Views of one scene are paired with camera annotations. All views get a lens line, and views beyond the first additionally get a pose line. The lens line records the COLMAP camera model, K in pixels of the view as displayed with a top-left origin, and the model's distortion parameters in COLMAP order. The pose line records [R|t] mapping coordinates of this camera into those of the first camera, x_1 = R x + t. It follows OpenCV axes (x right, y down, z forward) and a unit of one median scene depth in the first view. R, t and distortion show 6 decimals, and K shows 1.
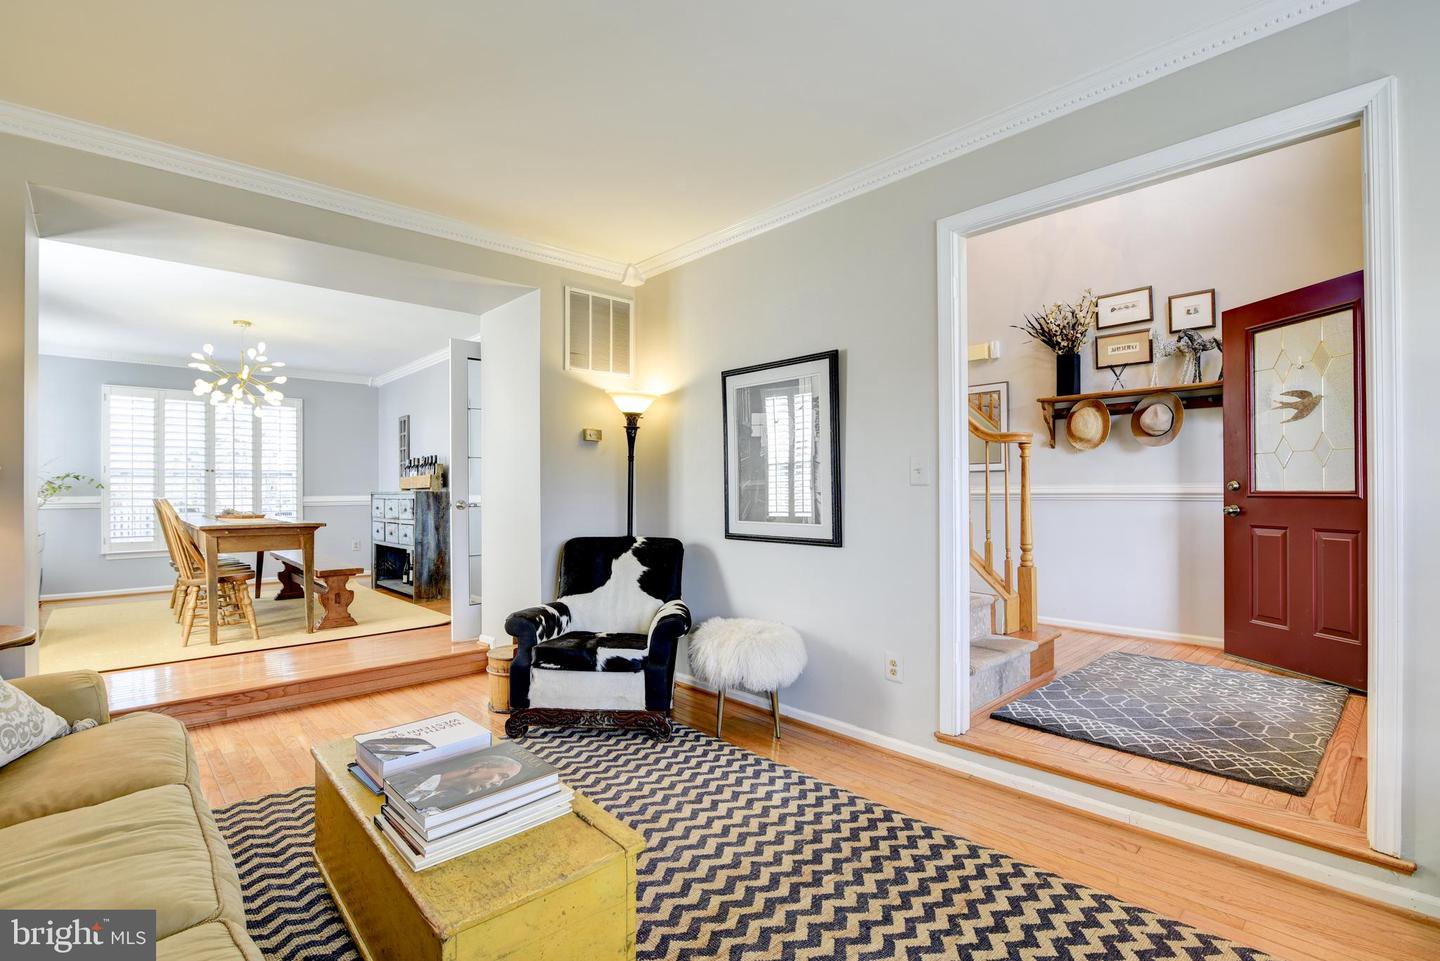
lens RADIAL K [[664.3, 0, 720.6], [0, 664.3, 485.8], [0, 0, 1]] dist [-0.019200, 0.000614]
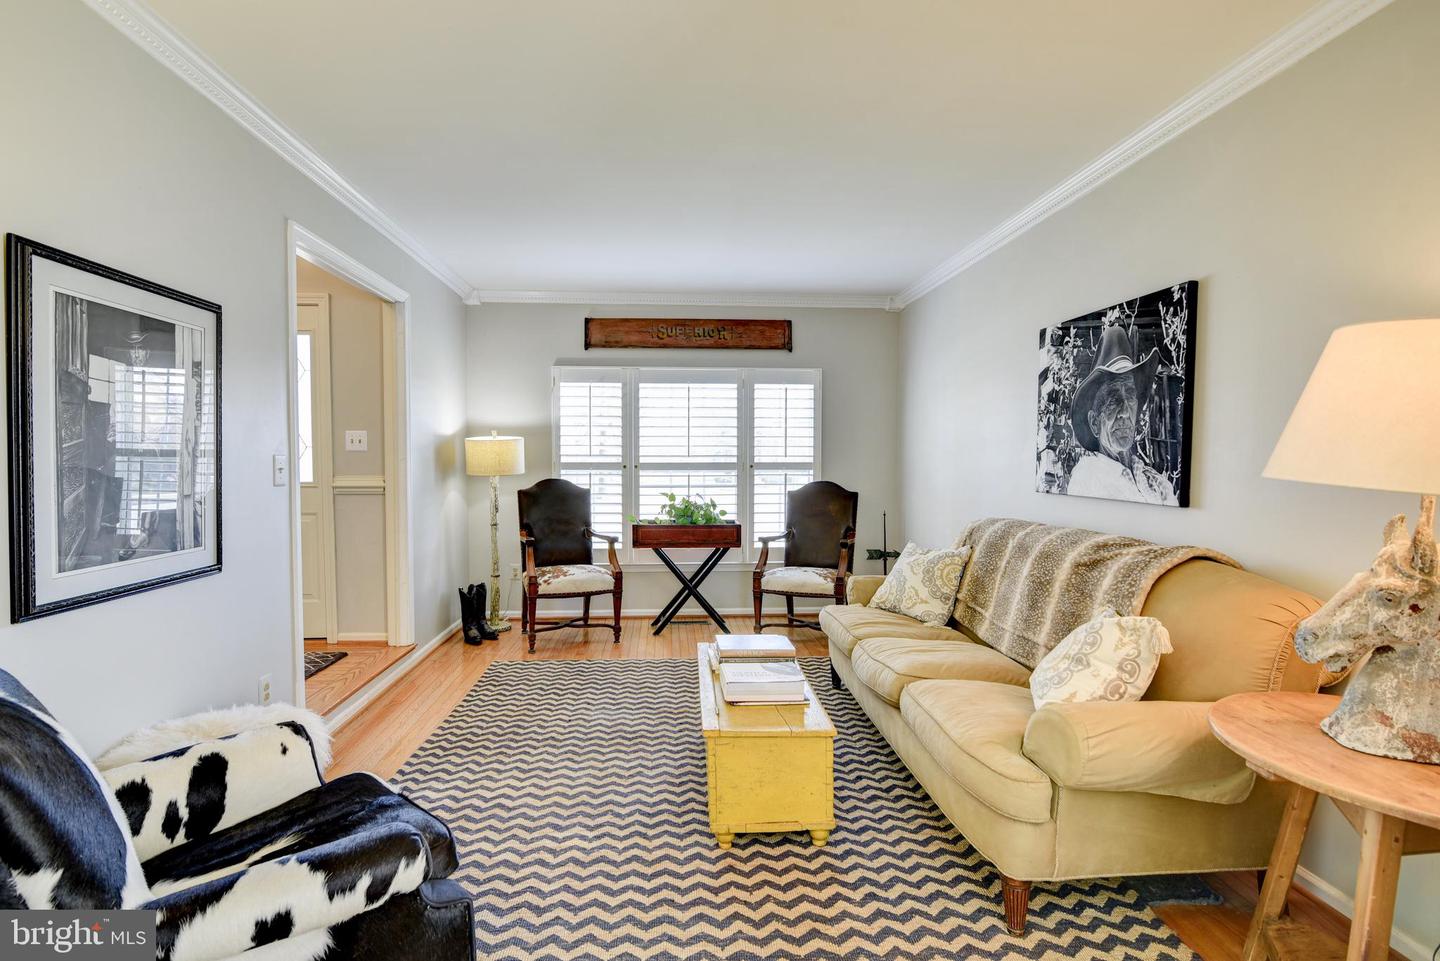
lens RADIAL K [[707.0, 0, 716.7], [0, 707.0, 487.4], [0, 0, 1]] dist [-0.018384, 0.001208]
pose [[-0.771364, -0.022297, 0.636004, -0.735021], [-0.001371, 0.999442, 0.033376, -0.028946], [-0.636393, 0.024874, -0.770964, 1.232014]]
